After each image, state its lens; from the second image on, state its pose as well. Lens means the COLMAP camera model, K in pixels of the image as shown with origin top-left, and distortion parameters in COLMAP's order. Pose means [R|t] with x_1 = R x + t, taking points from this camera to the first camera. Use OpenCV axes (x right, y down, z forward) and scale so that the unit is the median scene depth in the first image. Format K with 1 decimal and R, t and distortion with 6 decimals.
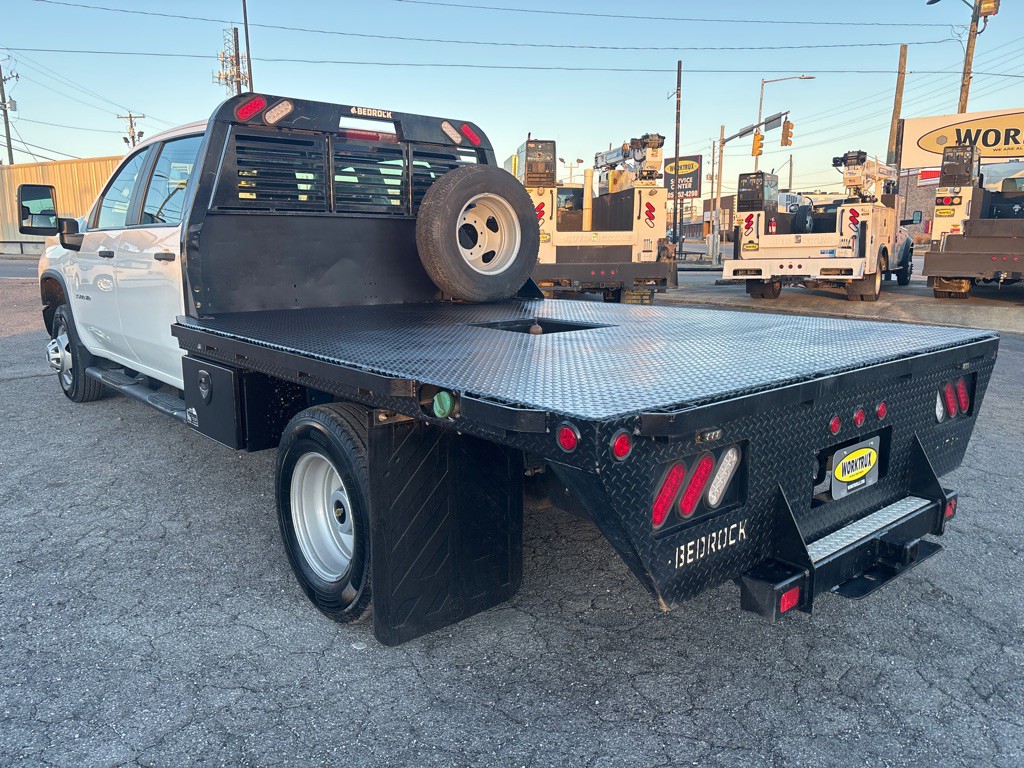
lens RADIAL K [[756.2, 0, 511.0], [0, 756.2, 385.9], [0, 0, 1]] dist [0.052136, -0.055218]
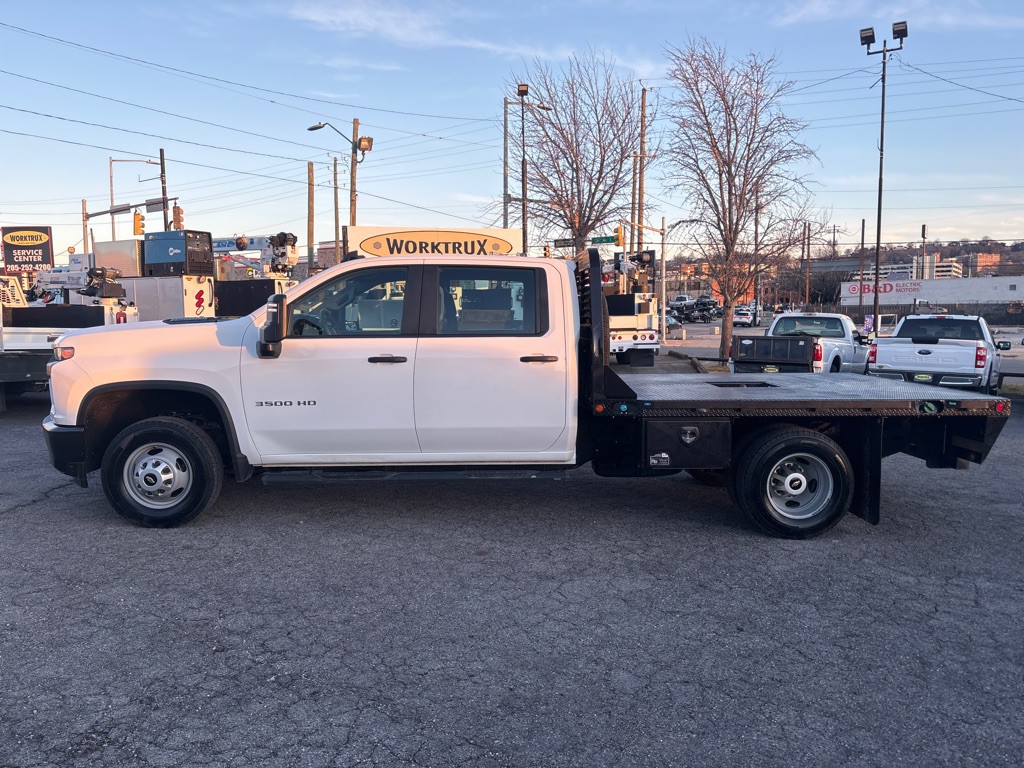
lens RADIAL K [[756.2, 0, 511.0], [0, 756.2, 385.9], [0, 0, 1]] dist [0.052136, -0.055218]
pose [[0.644067, -0.071275, 0.761642, -1.397588], [0.144494, 0.989062, -0.029631, -0.083183], [-0.751199, 0.129136, 0.647321, 0.167328]]
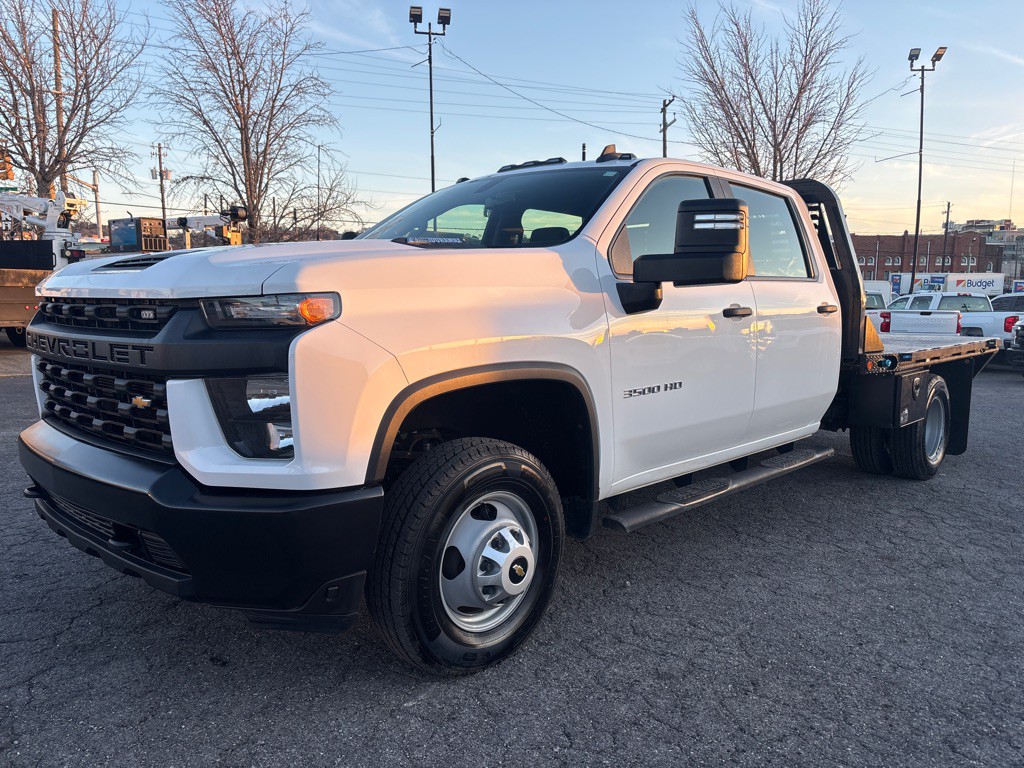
lens RADIAL K [[758.8, 0, 503.2], [0, 758.8, 388.4], [0, 0, 1]] dist [0.051445, -0.058247]
pose [[-0.062058, -0.124340, 0.990297, -1.409772], [0.181625, 0.974236, 0.133705, -0.268134], [-0.981408, 0.188160, -0.037876, 1.406375]]
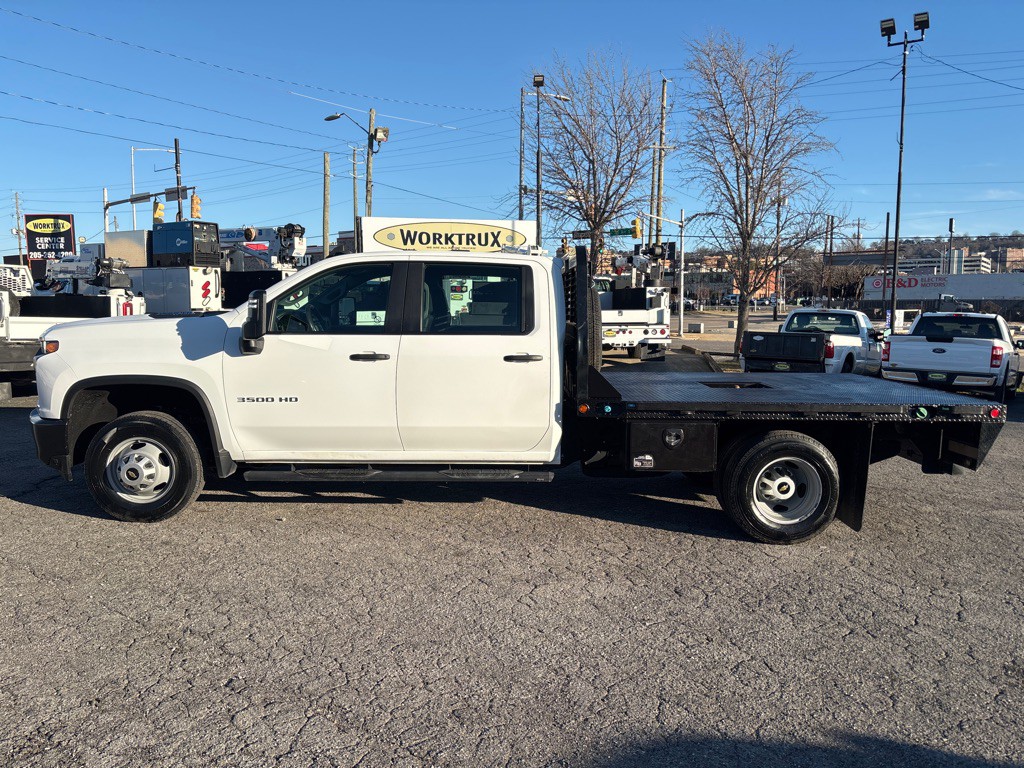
lens RADIAL K [[756.6, 0, 512.0], [0, 756.6, 384.0], [0, 0, 1]] dist [0.050493, -0.055724]
pose [[0.662557, -0.070152, 0.745719, -1.348910], [0.131589, 0.991021, -0.023687, -0.088655], [-0.737362, 0.113823, 0.665840, 0.132459]]
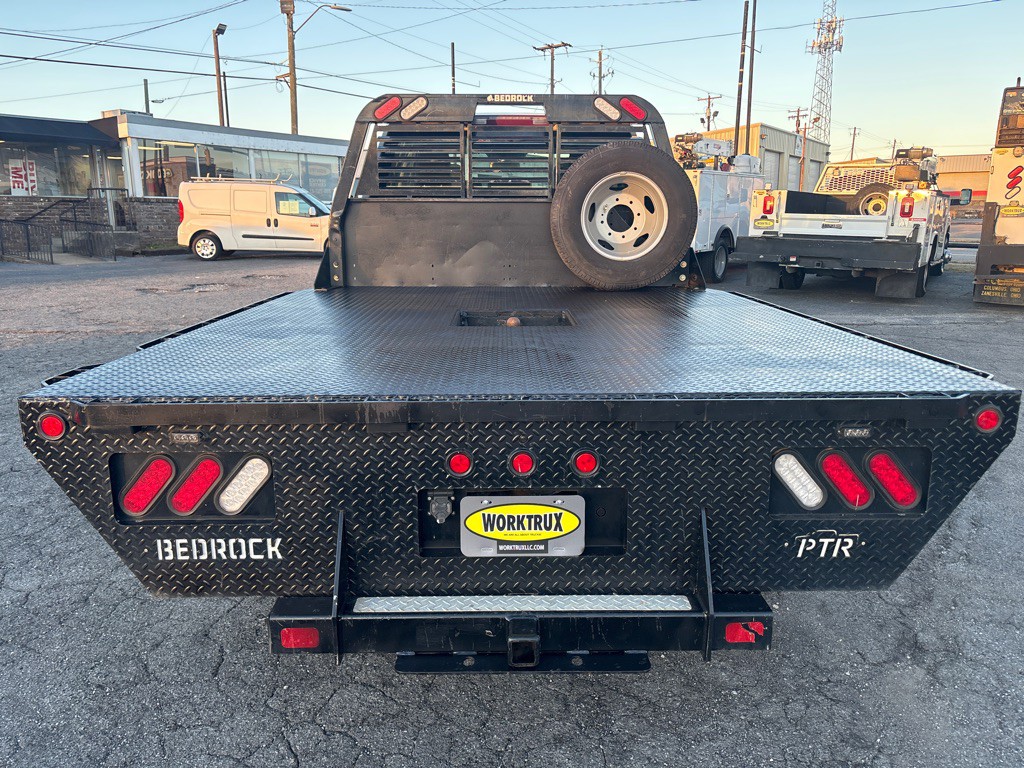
lens RADIAL K [[768.0, 0, 506.9], [0, 768.0, 380.3], [0, 0, 1]] dist [0.001462, 0.003473]
pose [[0.770839, 0.131094, -0.623395, 0.462261], [-0.115866, 0.991126, 0.065153, -0.046622], [0.626404, 0.022008, 0.779188, 0.187044]]
